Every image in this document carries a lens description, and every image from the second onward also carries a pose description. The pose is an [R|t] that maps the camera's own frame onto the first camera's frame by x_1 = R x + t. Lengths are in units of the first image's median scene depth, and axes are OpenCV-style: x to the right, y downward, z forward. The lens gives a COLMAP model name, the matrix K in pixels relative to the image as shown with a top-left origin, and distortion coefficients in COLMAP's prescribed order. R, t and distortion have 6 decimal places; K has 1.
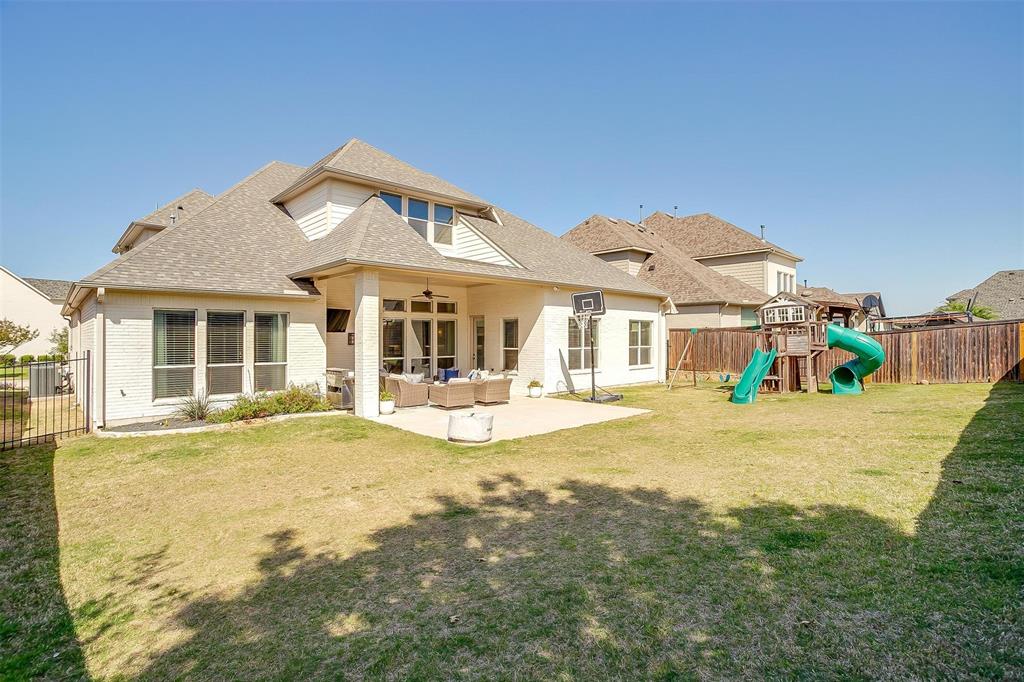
lens RADIAL K [[498.2, 0, 514.7], [0, 498.2, 339.7], [0, 0, 1]] dist [-0.022515, 0.000174]
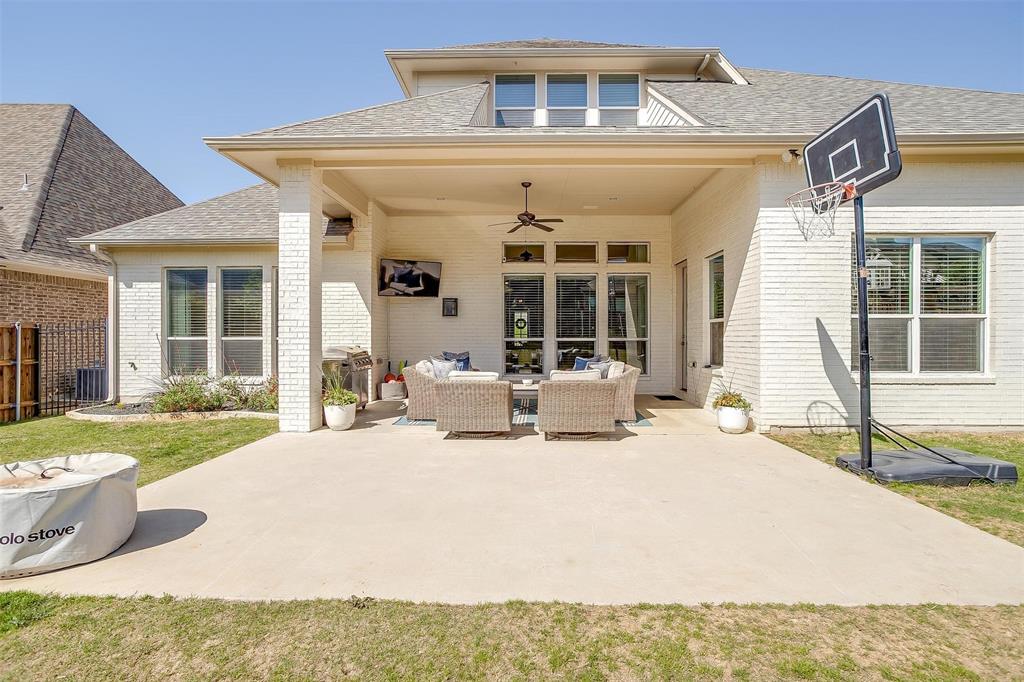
lens RADIAL K [[498.2, 0, 511.8], [0, 498.2, 337.2], [0, 0, 1]] dist [-0.022515, 0.000174]
pose [[0.714964, 0.004125, -0.699149, 0.197165], [-0.002029, 0.999991, 0.003825, 0.035893], [0.699159, -0.001316, 0.714965, 0.582246]]
